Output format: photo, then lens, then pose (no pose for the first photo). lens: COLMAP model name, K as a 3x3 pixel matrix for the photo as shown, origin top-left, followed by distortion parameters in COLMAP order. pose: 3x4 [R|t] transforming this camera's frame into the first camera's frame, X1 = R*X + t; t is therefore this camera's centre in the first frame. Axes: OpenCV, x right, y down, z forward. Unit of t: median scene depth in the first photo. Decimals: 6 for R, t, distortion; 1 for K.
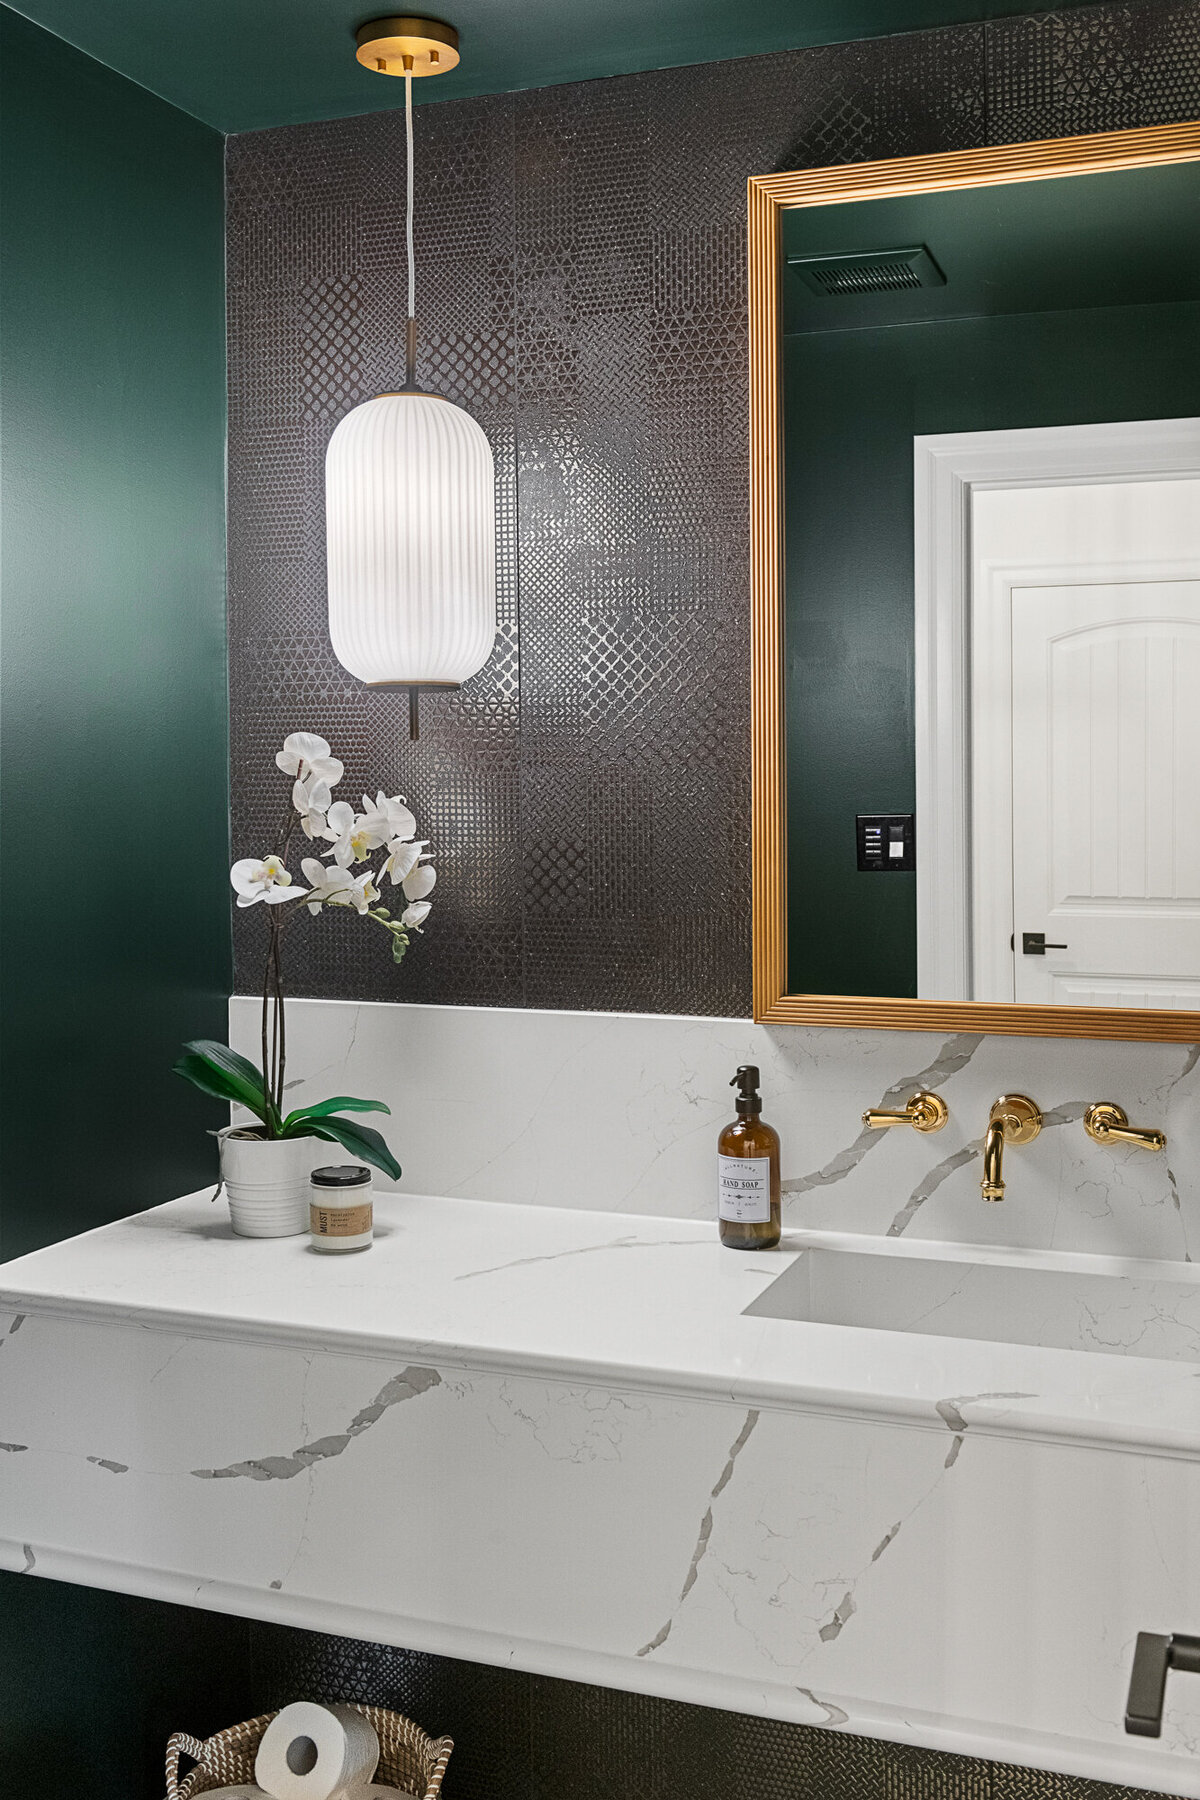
lens RADIAL K [[1748.6, 0, 605.5], [0, 1748.6, 853.8], [0, 0, 1]] dist [-0.001477, 0.000000]
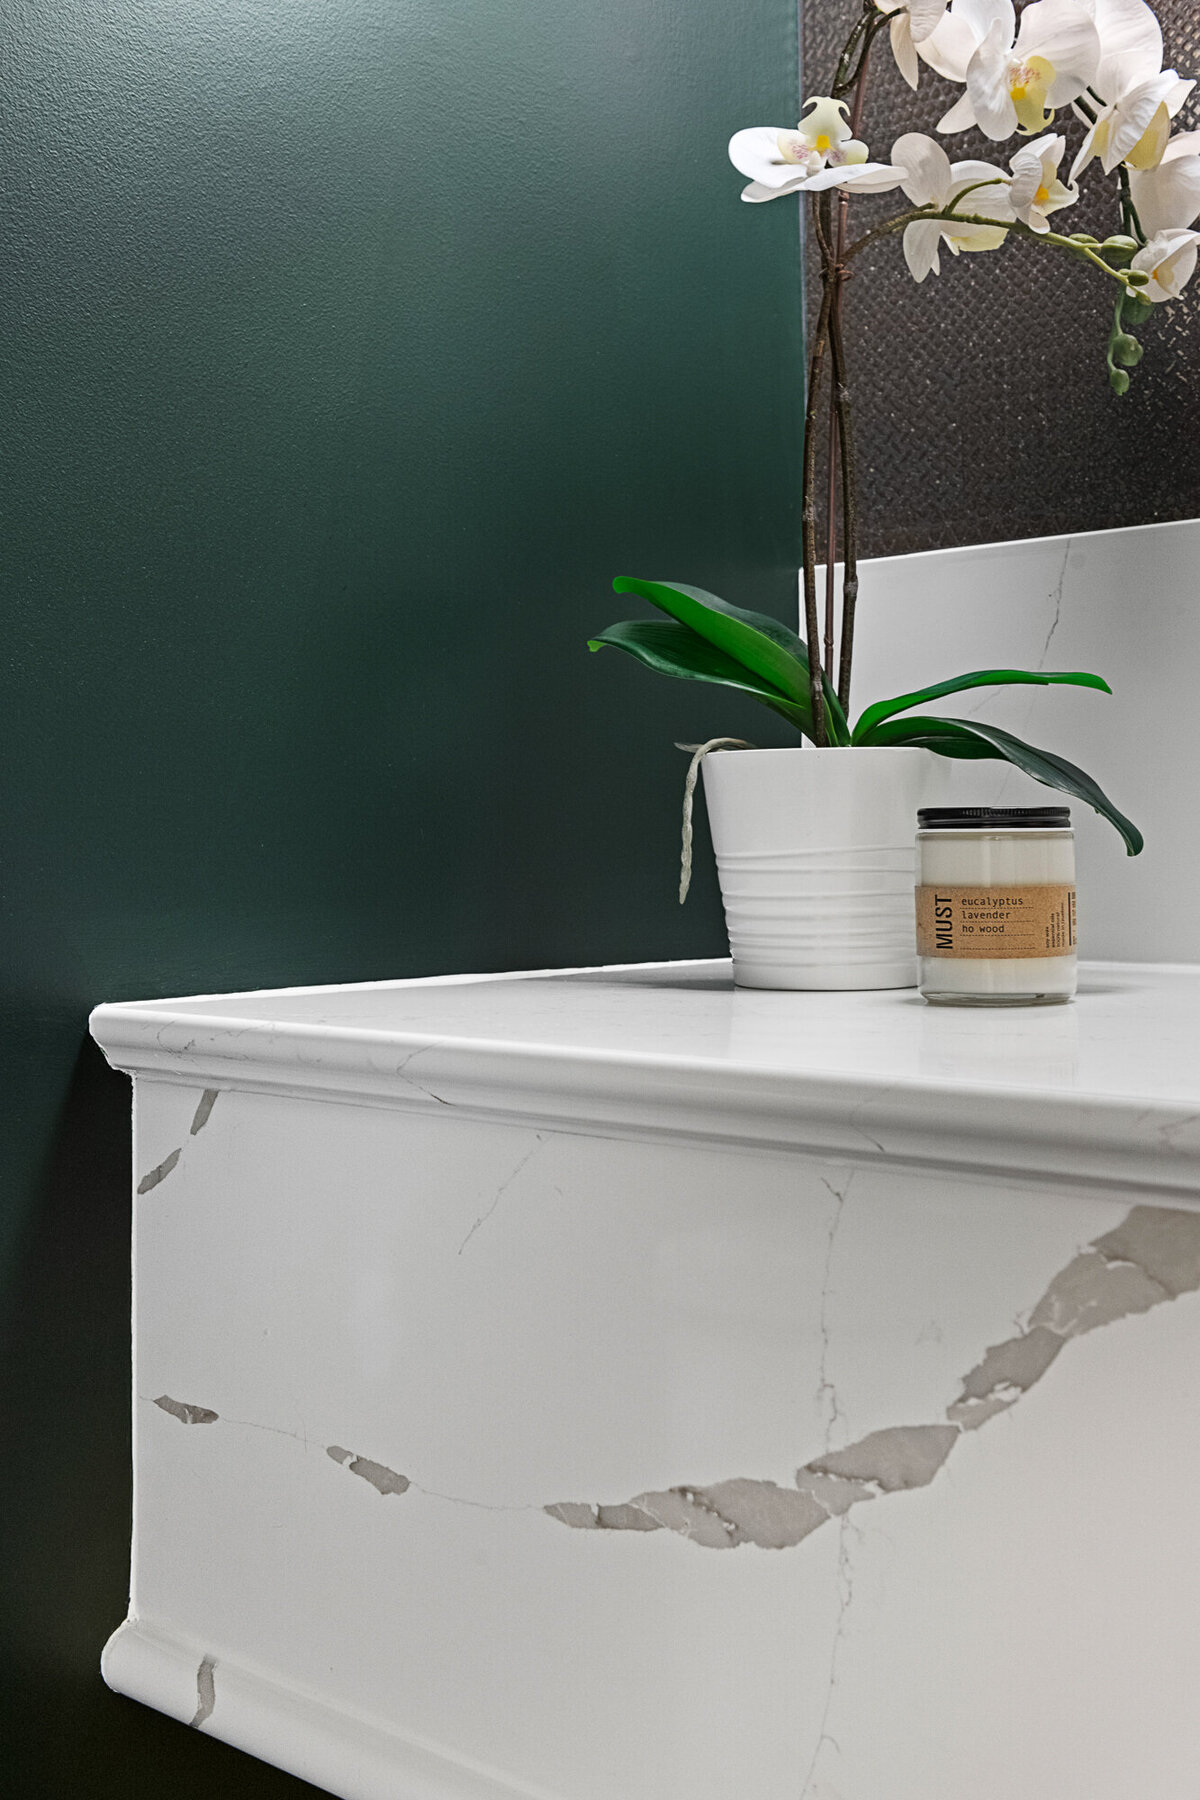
lens RADIAL K [[2151.9, 0, 617.9], [0, 2151.9, 718.4], [0, 0, 1]] dist [-0.029683, 0.000000]
pose [[0.921434, -0.024550, -0.387759, -0.039435], [-0.014125, 0.995225, -0.096575, 0.199943], [0.388279, 0.094465, 0.916688, 0.498385]]
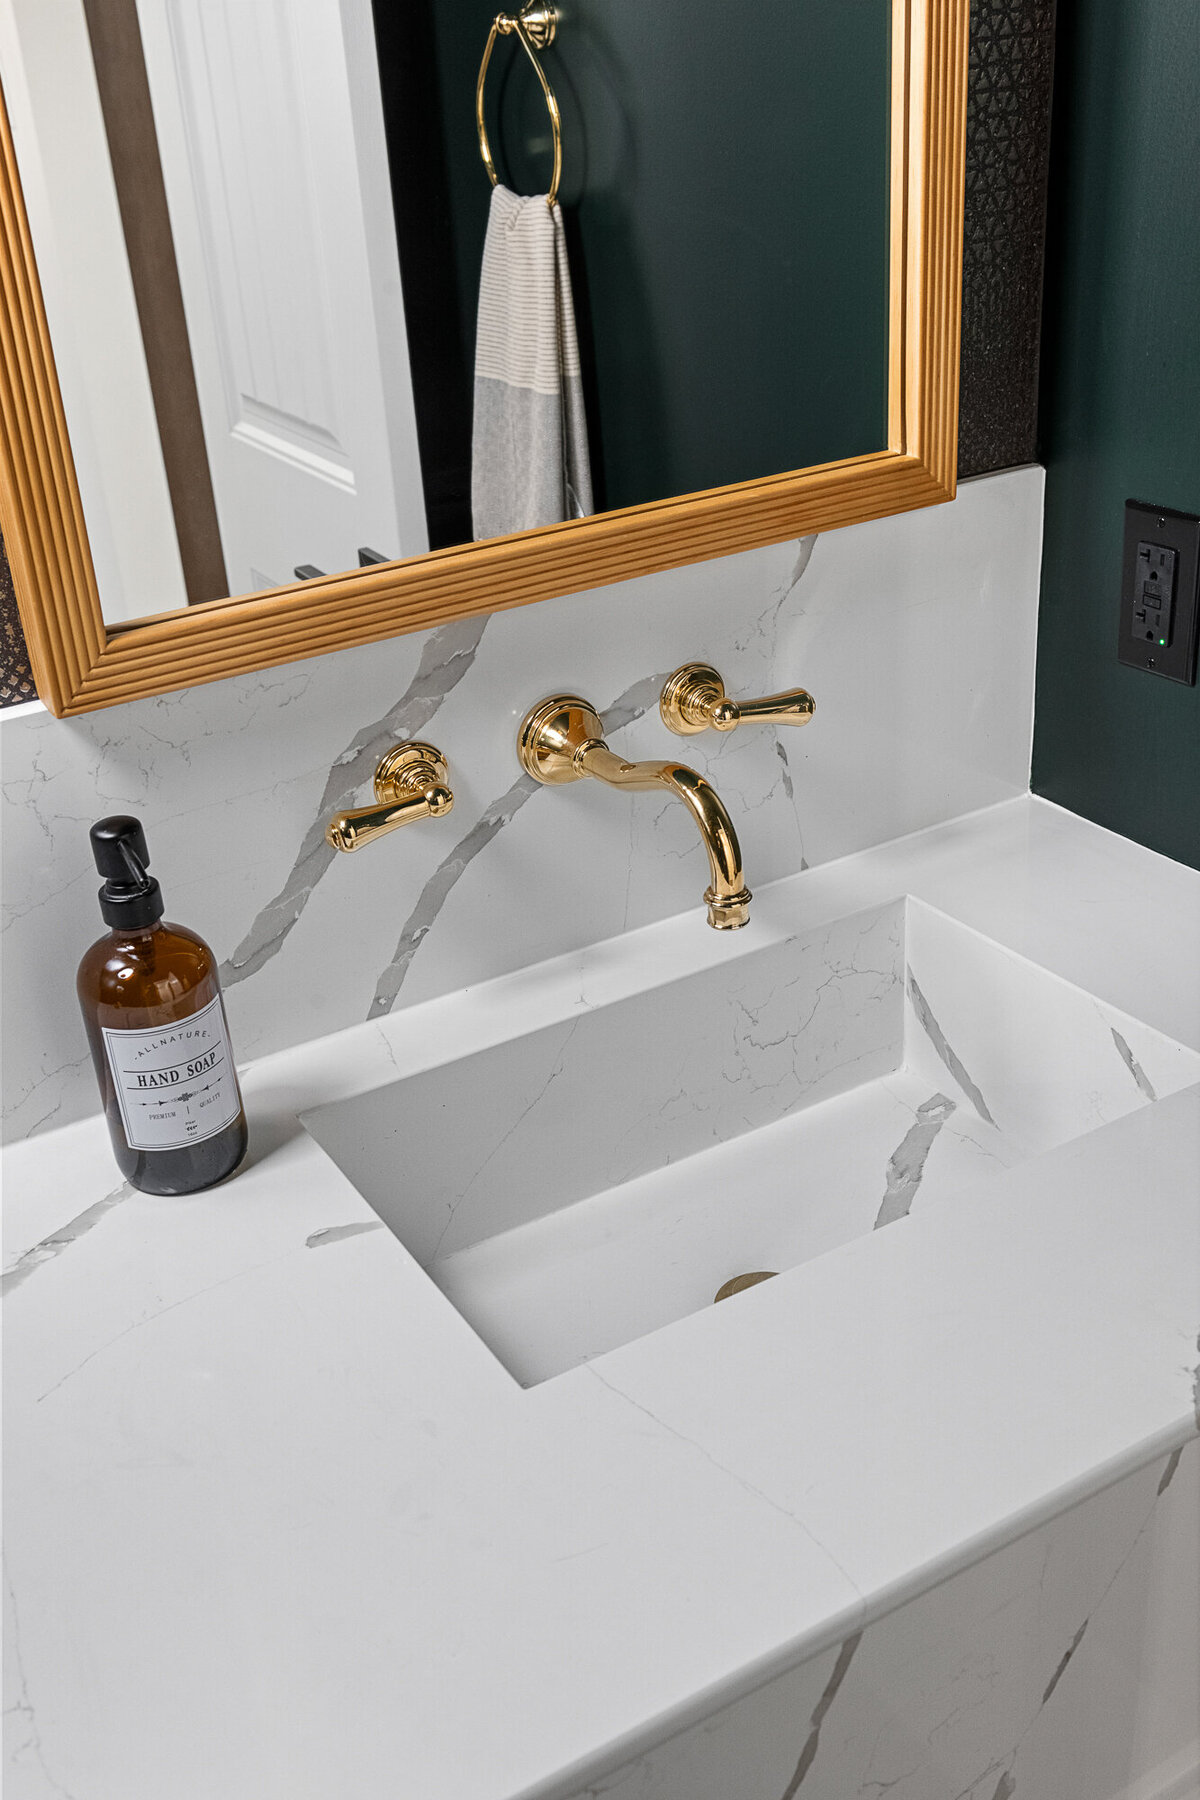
lens RADIAL K [[1791.4, 0, 544.0], [0, 1791.4, 874.9], [0, 0, 1]] dist [0.003754, 0.000000]
pose [[0.622544, -0.381650, 0.683214, -0.153539], [0.102078, 0.905165, 0.412621, -0.038005], [-0.775899, -0.187134, 0.602464, 0.615514]]
